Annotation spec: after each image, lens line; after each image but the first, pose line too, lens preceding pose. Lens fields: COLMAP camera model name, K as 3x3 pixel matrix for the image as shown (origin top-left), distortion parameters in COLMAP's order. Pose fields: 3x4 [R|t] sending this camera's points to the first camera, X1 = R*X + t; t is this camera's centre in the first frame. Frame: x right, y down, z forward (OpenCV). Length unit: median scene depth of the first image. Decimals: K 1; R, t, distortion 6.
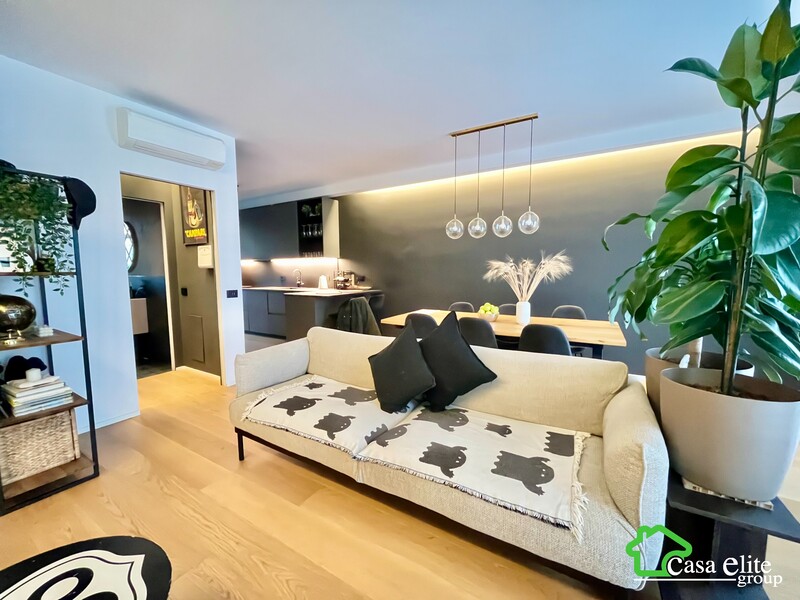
lens RADIAL K [[325.3, 0, 398.8], [0, 325.3, 300.3], [0, 0, 1]] dist [-0.003298, -0.000790]
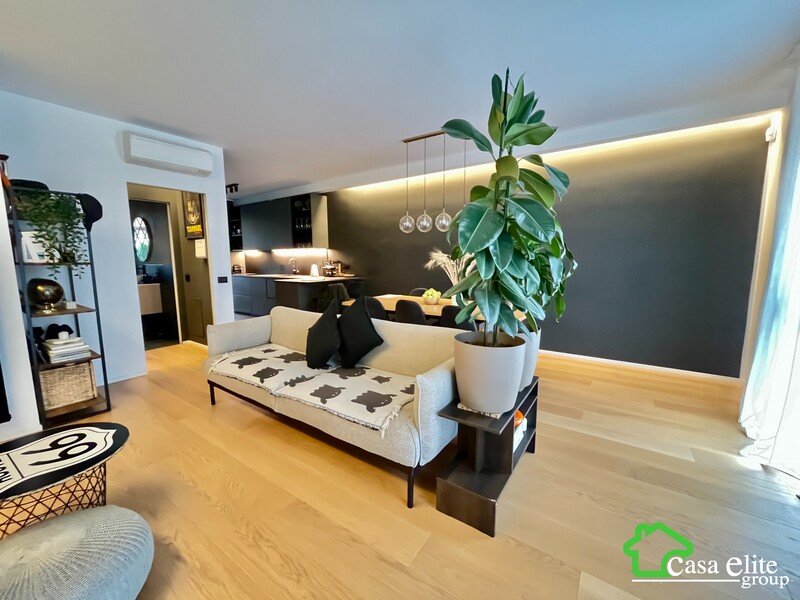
lens RADIAL K [[325.3, 0, 398.8], [0, 325.3, 300.3], [0, 0, 1]] dist [-0.003298, -0.000790]
pose [[0.997644, 0.008273, -0.068103, 0.288740], [-0.005841, 0.999341, 0.035830, 0.011918], [0.068354, -0.035347, 0.997035, -0.205581]]
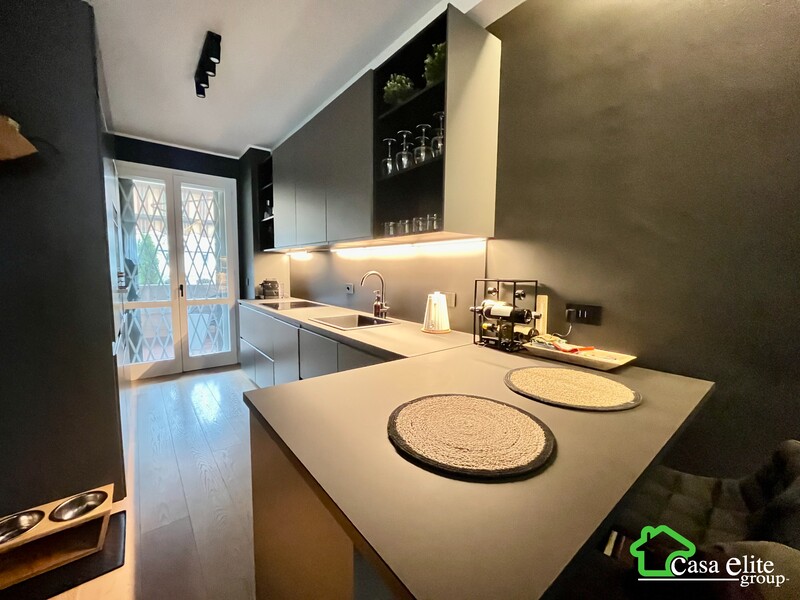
lens RADIAL K [[325.3, 0, 398.8], [0, 325.3, 300.3], [0, 0, 1]] dist [-0.003298, -0.000790]
pose [[0.938997, 0.050227, -0.340237, -0.342262], [-0.049172, 0.998721, 0.011729, -0.150485], [0.340391, 0.005717, 0.940267, 1.469730]]
